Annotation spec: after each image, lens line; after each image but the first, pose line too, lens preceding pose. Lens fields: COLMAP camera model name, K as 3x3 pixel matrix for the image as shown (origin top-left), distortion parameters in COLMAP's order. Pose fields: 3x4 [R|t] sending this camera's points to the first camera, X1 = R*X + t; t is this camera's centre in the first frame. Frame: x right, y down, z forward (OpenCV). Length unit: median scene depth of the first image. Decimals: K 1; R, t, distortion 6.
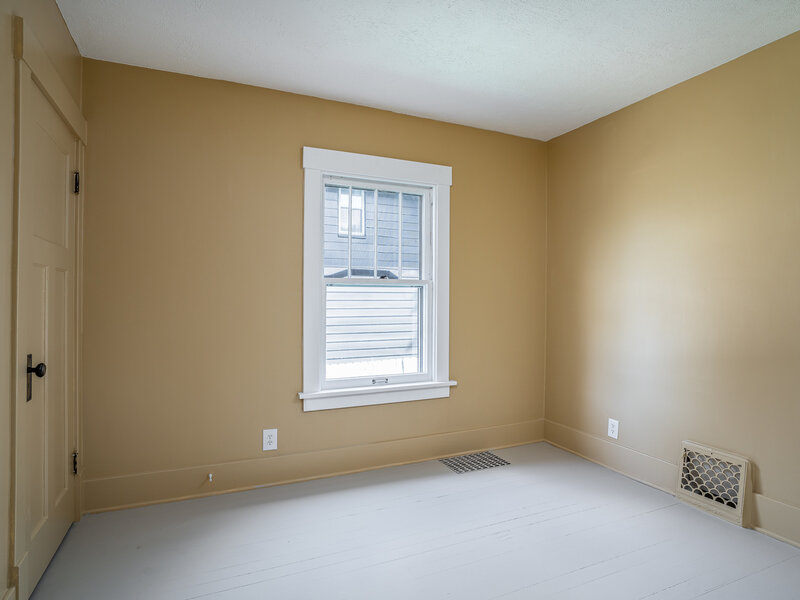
lens RADIAL K [[457.8, 0, 400.0], [0, 457.8, 300.0], [0, 0, 1]] dist [-0.073286, 0.034524]
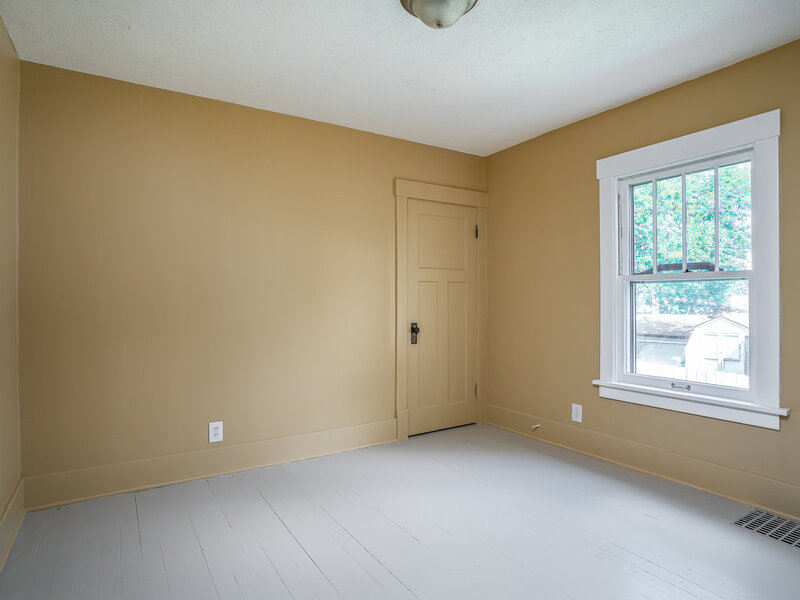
lens RADIAL K [[457.8, 0, 400.0], [0, 457.8, 300.0], [0, 0, 1]] dist [-0.073286, 0.034524]
pose [[0.133867, -0.002915, -0.990995, 0.826274], [0.002841, 0.999993, -0.002557, 0.008598], [0.990995, -0.002473, 0.133874, 0.364227]]
